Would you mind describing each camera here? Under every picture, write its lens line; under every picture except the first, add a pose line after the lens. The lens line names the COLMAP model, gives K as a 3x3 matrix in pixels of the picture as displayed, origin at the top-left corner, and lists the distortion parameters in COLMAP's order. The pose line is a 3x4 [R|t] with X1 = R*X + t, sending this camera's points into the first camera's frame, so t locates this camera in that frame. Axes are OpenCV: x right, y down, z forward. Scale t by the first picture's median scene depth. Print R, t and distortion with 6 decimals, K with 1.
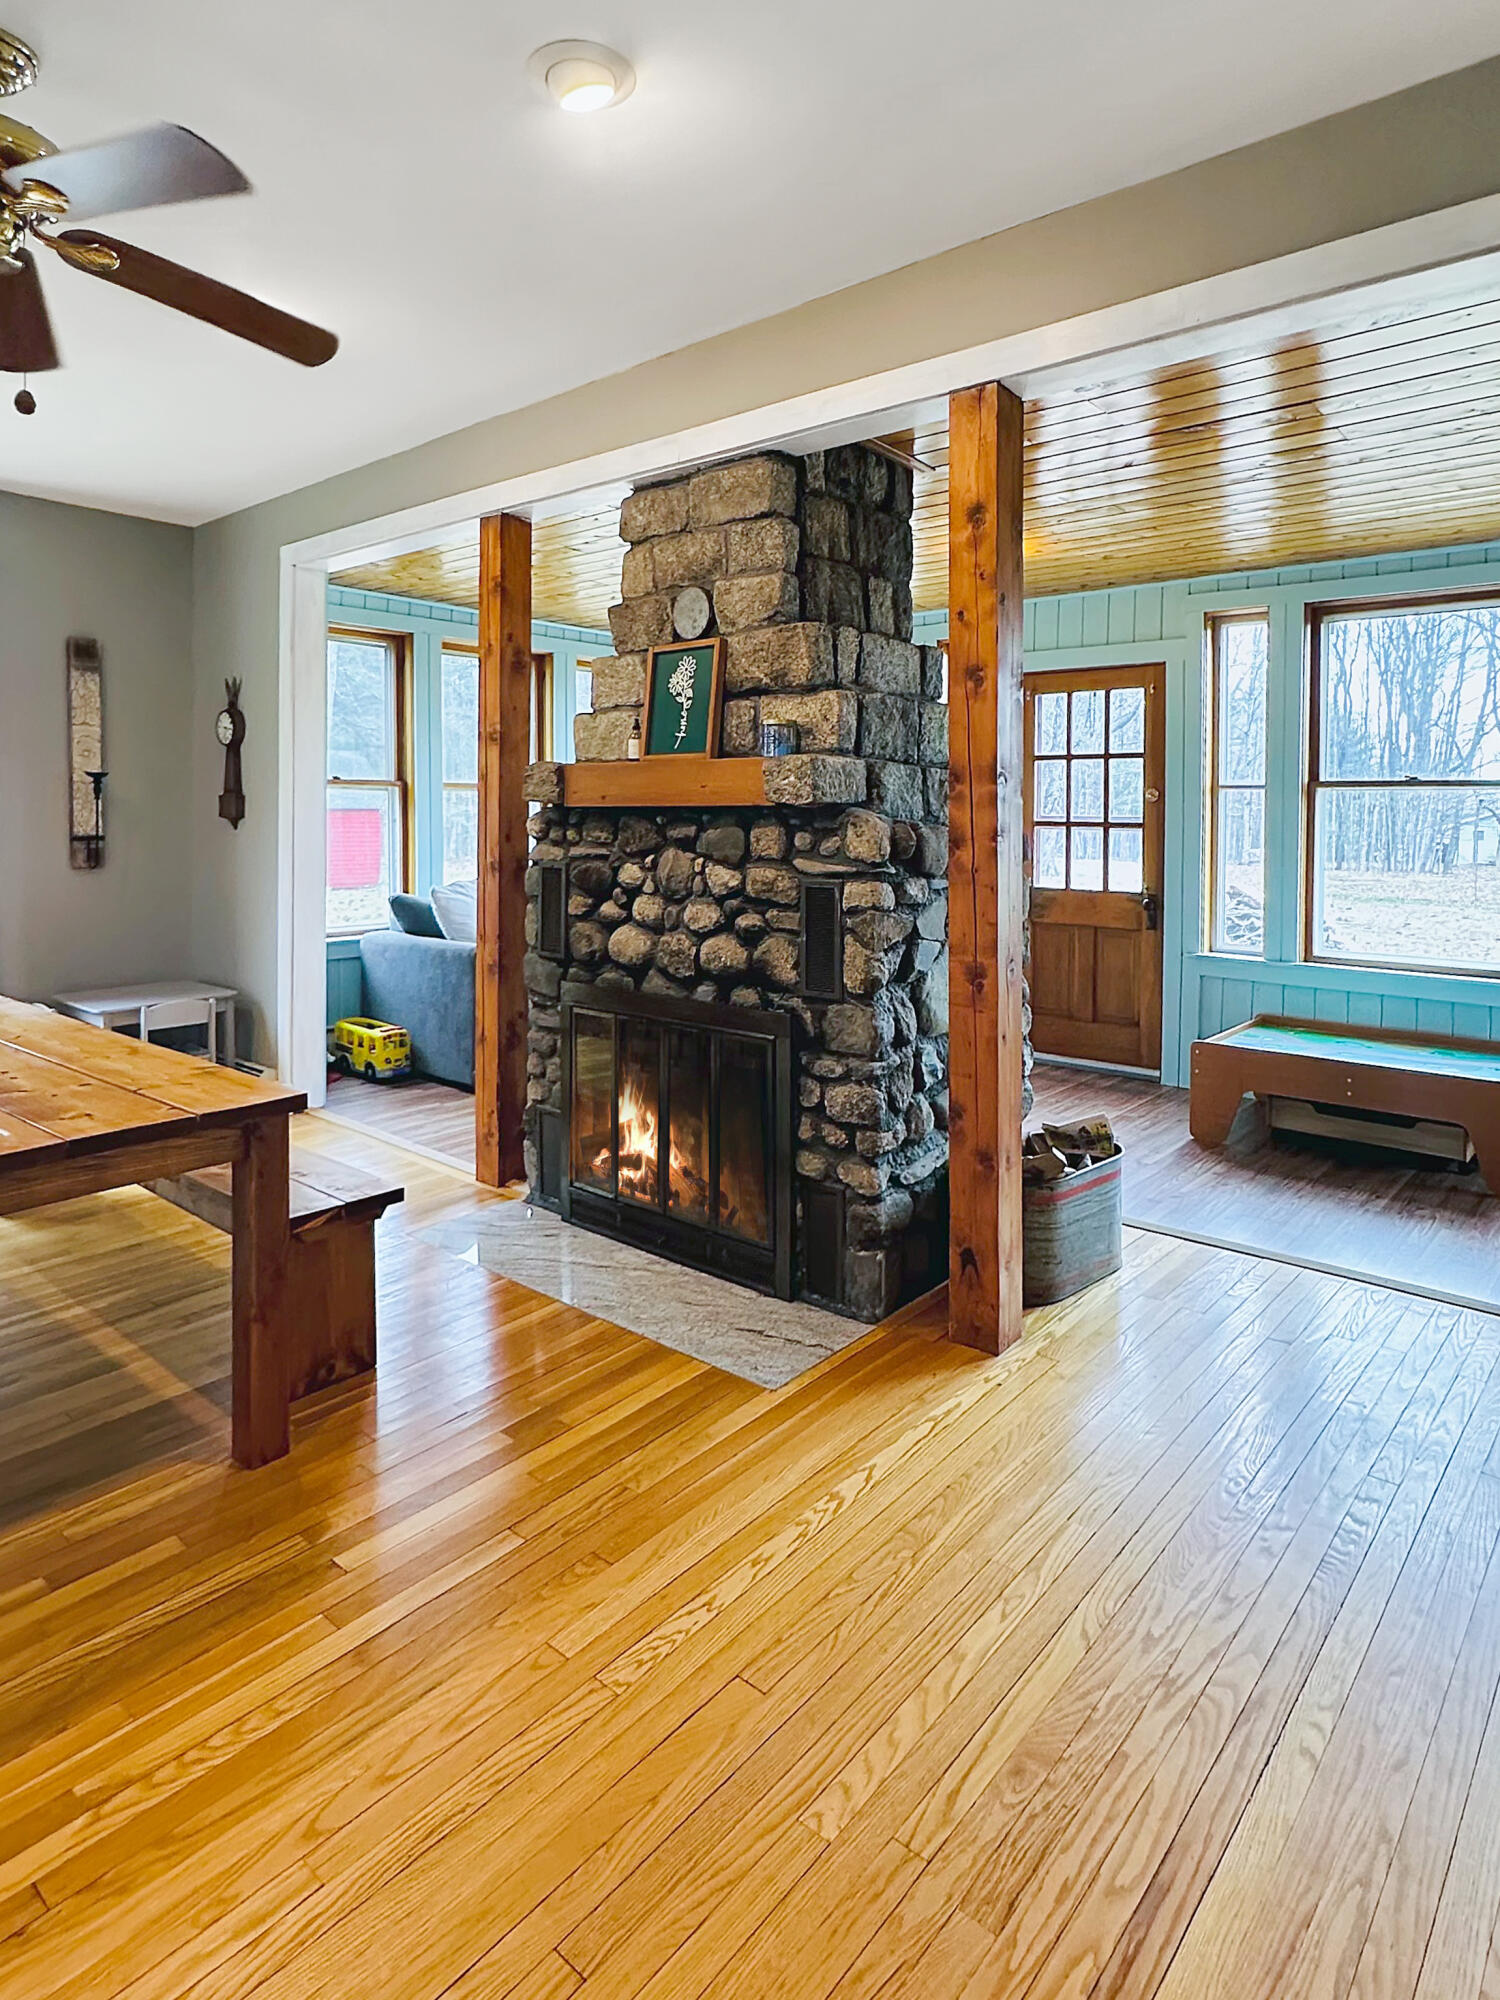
lens RADIAL K [[1148.1, 0, 755.4], [0, 1148.1, 844.4], [0, 0, 1]] dist [0.000273, -0.001099]
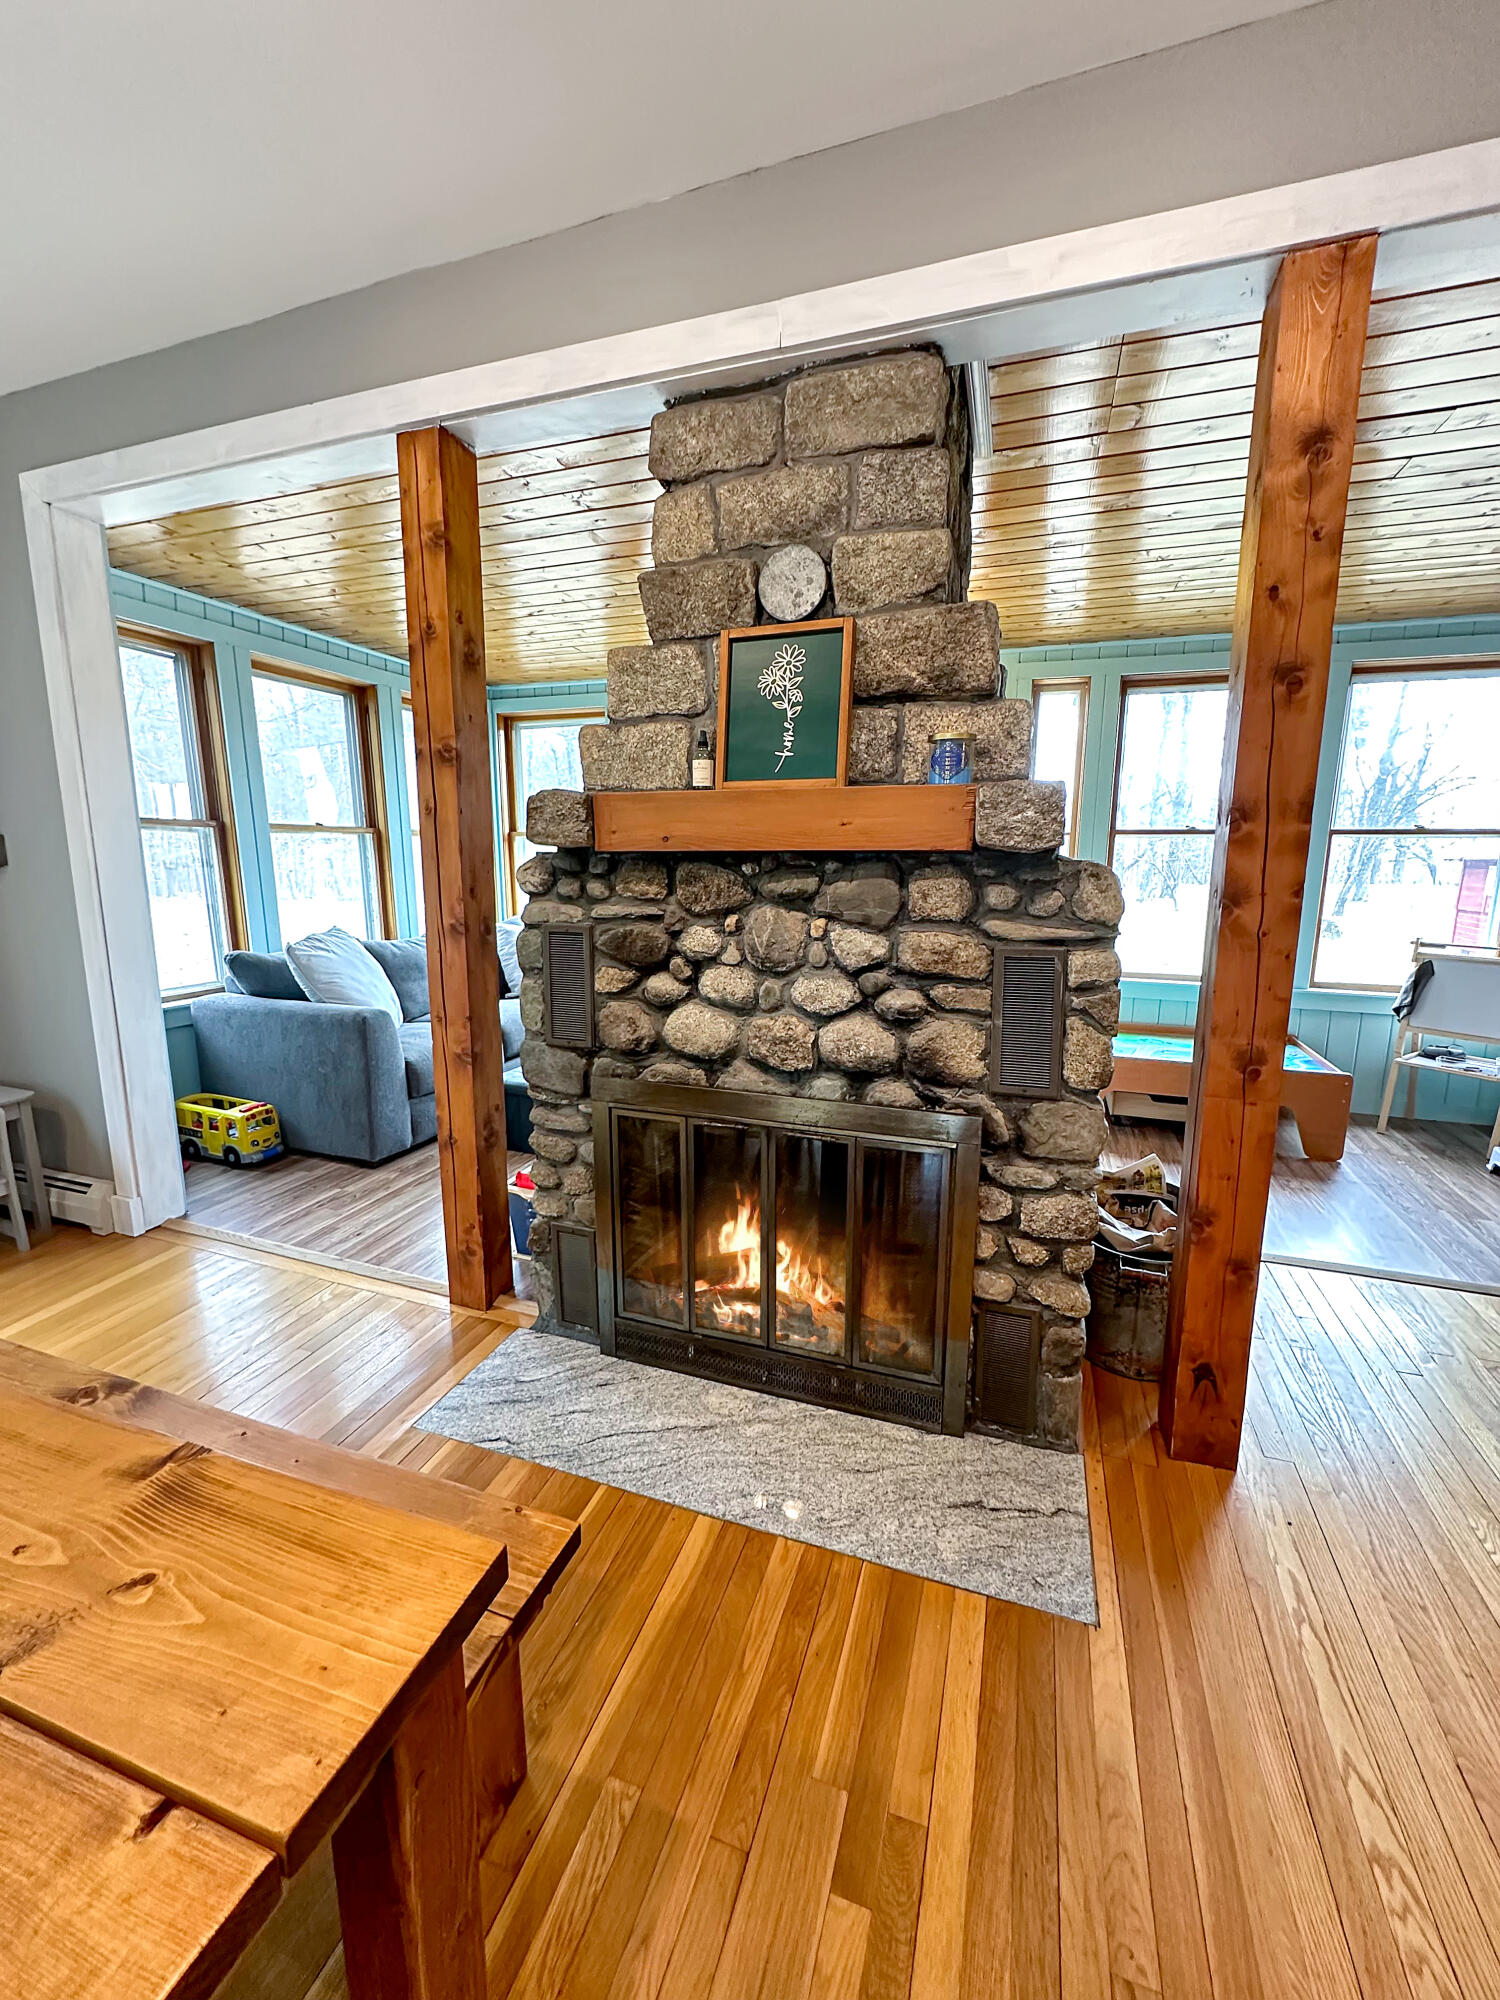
lens RADIAL K [[789.2, 0, 753.9], [0, 789.2, 998.2], [0, 0, 1]] dist [-0.004017, 0.000696]
pose [[0.930510, -0.067329, 0.360026, -0.278786], [0.011182, 0.987723, 0.155813, -0.018357], [-0.366097, -0.140959, 0.919839, 0.510132]]
